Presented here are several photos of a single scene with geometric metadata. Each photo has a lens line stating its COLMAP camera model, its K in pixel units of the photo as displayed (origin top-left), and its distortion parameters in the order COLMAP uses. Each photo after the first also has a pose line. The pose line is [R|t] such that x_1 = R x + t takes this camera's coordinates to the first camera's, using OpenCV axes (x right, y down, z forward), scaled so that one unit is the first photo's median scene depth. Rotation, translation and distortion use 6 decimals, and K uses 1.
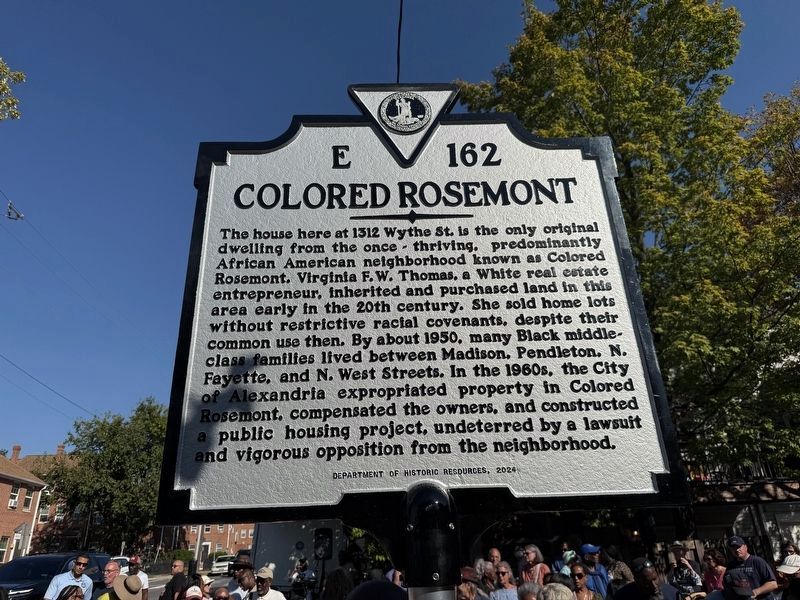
lens RADIAL K [[571.1, 0, 399.8], [0, 571.1, 300.5], [0, 0, 1]] dist [0.006581, -0.003066]
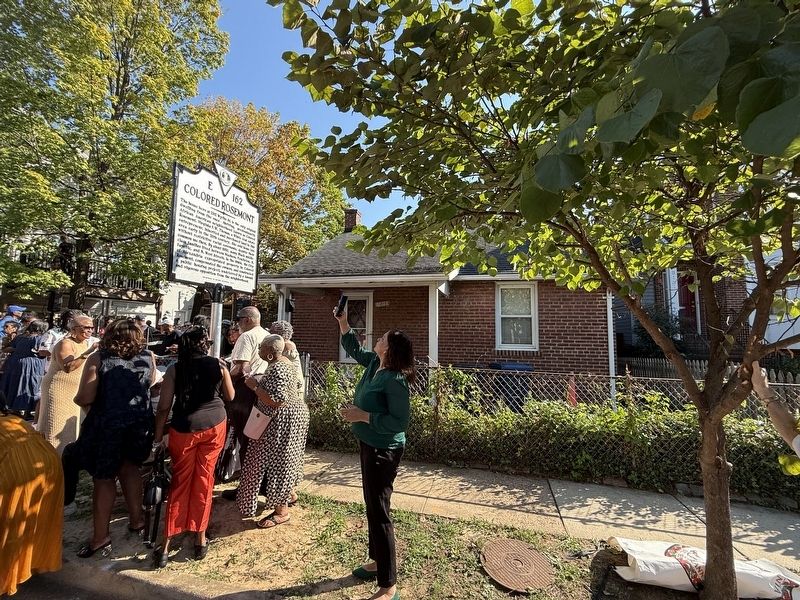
lens RADIAL K [[372.4, 0, 399.2], [0, 372.4, 299.8], [0, 0, 1]] dist [-0.000007, -0.000006]
pose [[0.287608, 0.137376, 0.947845, -1.929821], [-0.426549, 0.904463, -0.001659, -0.128133], [-0.857518, -0.403825, 0.318729, -0.992081]]
